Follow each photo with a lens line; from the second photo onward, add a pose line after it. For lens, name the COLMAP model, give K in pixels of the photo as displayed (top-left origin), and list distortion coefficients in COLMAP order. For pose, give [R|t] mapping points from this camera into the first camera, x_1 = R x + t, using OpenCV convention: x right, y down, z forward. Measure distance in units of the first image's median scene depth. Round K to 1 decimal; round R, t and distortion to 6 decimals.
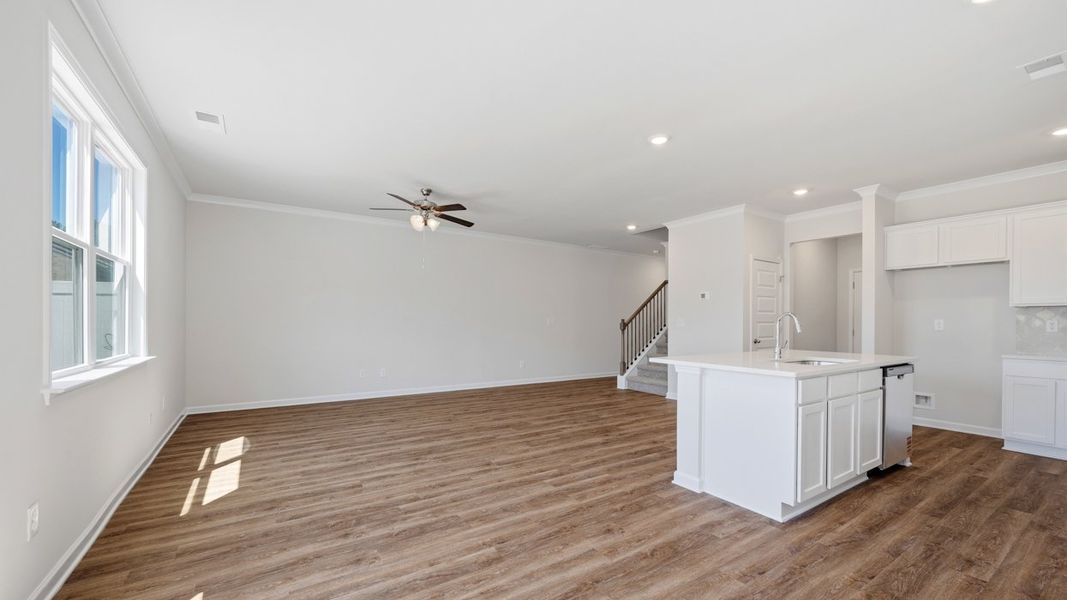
lens RADIAL K [[425.4, 0, 542.0], [0, 425.4, 328.9], [0, 0, 1]] dist [-0.002135, 0.000737]
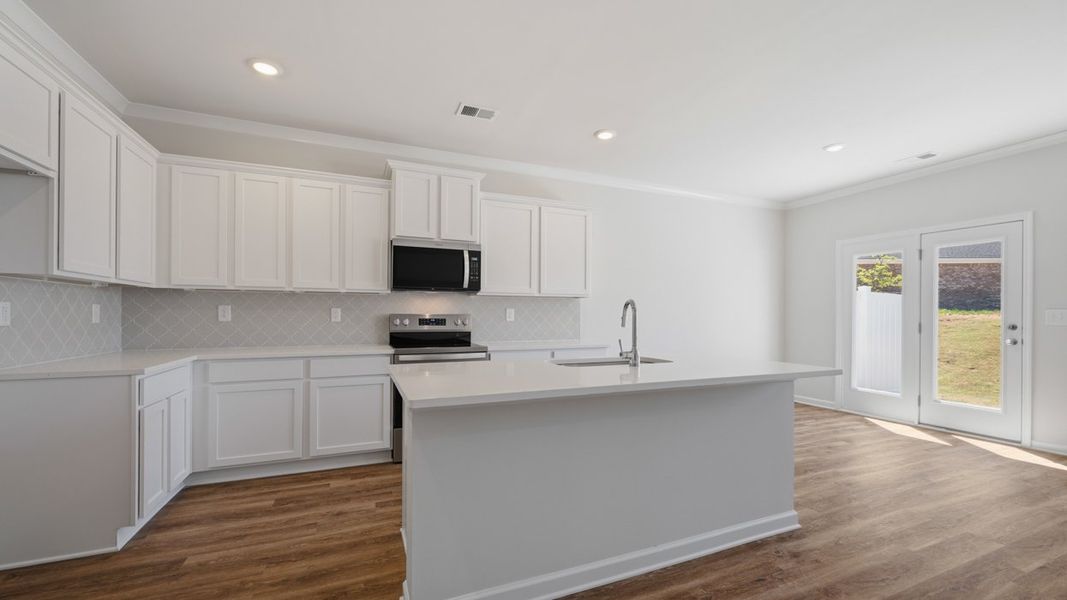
lens RADIAL K [[425.4, 0, 539.9], [0, 425.4, 309.8], [0, 0, 1]] dist [-0.002135, 0.000737]
pose [[-0.980696, -0.007360, 0.195398, 0.576068], [-0.006747, 0.999970, 0.003802, -0.023264], [-0.195420, 0.002410, -0.980717, 1.712651]]
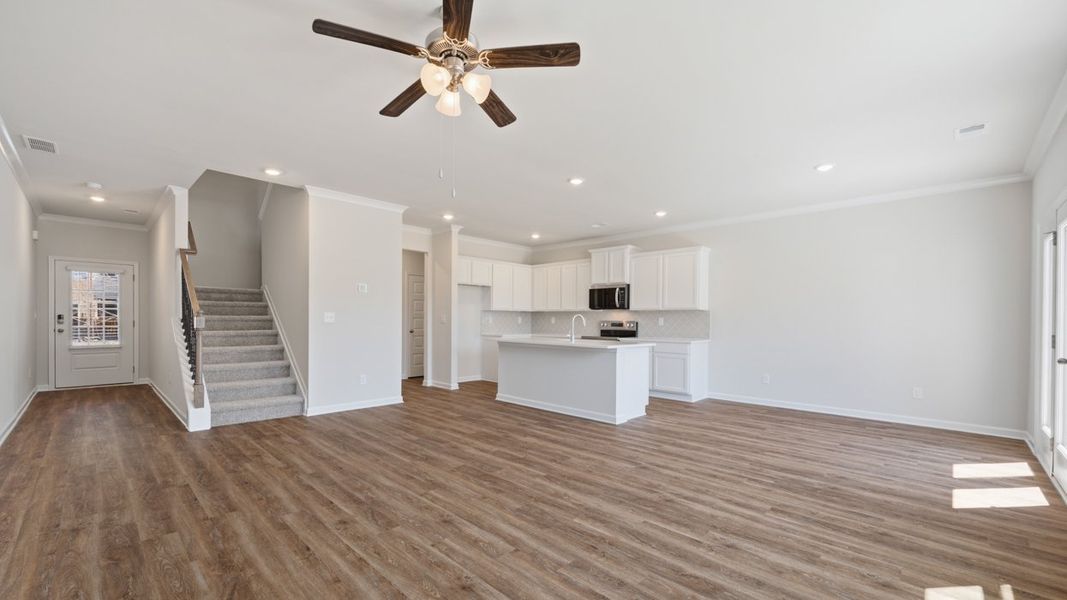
lens RADIAL K [[425.4, 0, 537.9], [0, 425.4, 326.1], [0, 0, 1]] dist [-0.002135, 0.000737]
pose [[-0.204252, -0.021384, 0.978685, -1.066642], [0.004422, 0.999731, 0.022767, -0.030500], [-0.978908, 0.008978, -0.204103, 1.490144]]
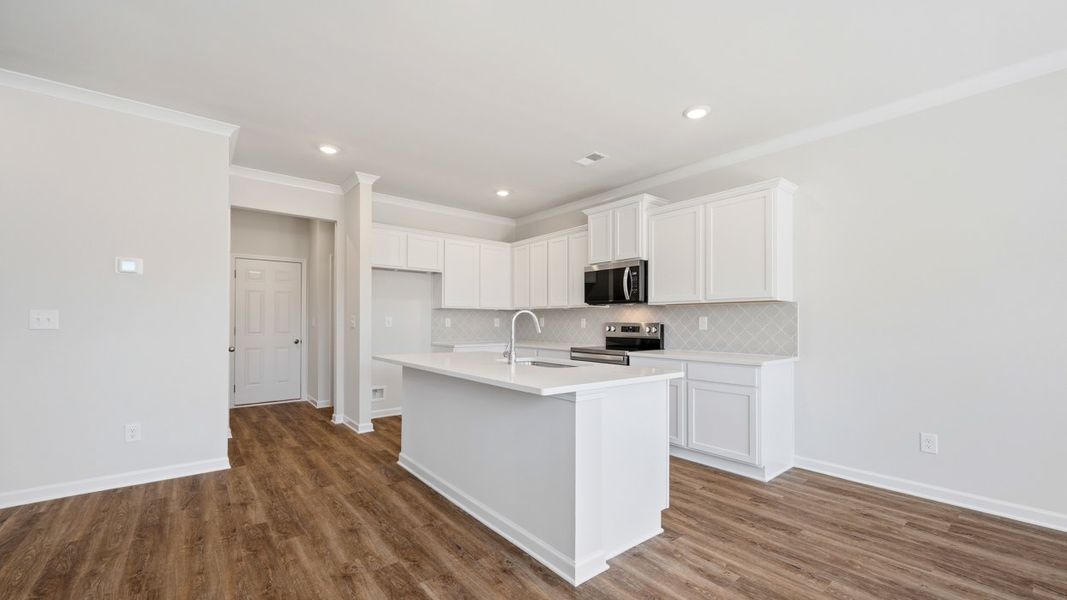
lens RADIAL K [[425.4, 0, 534.3], [0, 425.4, 315.6], [0, 0, 1]] dist [-0.002135, 0.000737]
pose [[-0.084265, 0.009303, 0.996400, -0.279802], [0.010797, 0.999906, -0.008423, -0.019573], [-0.996385, 0.010048, -0.084358, 1.035898]]
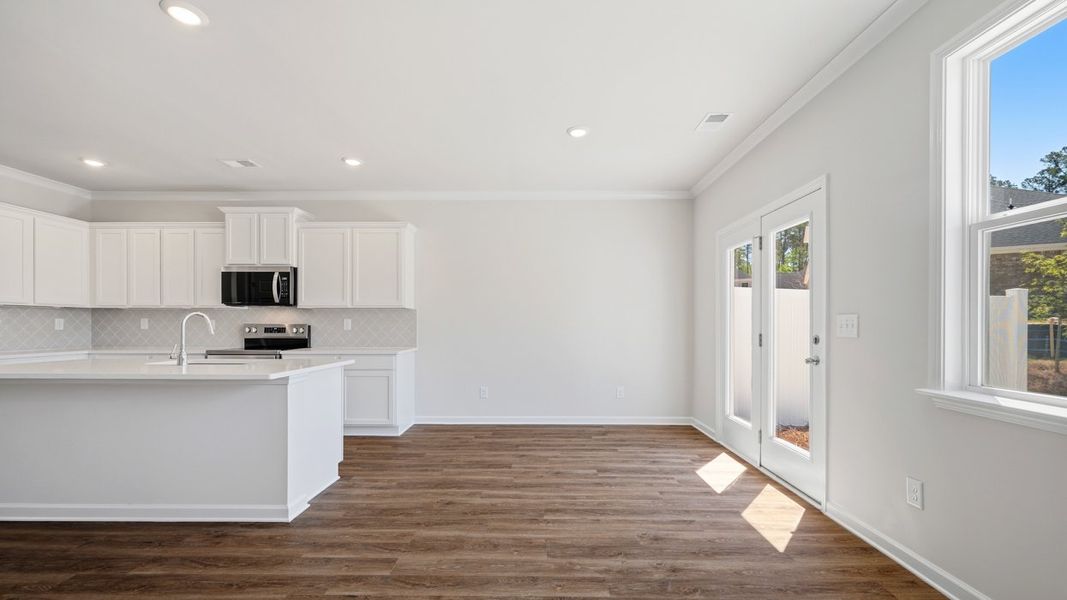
lens RADIAL K [[425.4, 0, 535.0], [0, 425.4, 326.6], [0, 0, 1]] dist [-0.002135, 0.000737]
pose [[-0.819389, -0.009596, 0.573158, -0.501849], [0.002109, 0.999803, 0.019754, -0.023096], [-0.573234, 0.017395, -0.819207, 1.299472]]
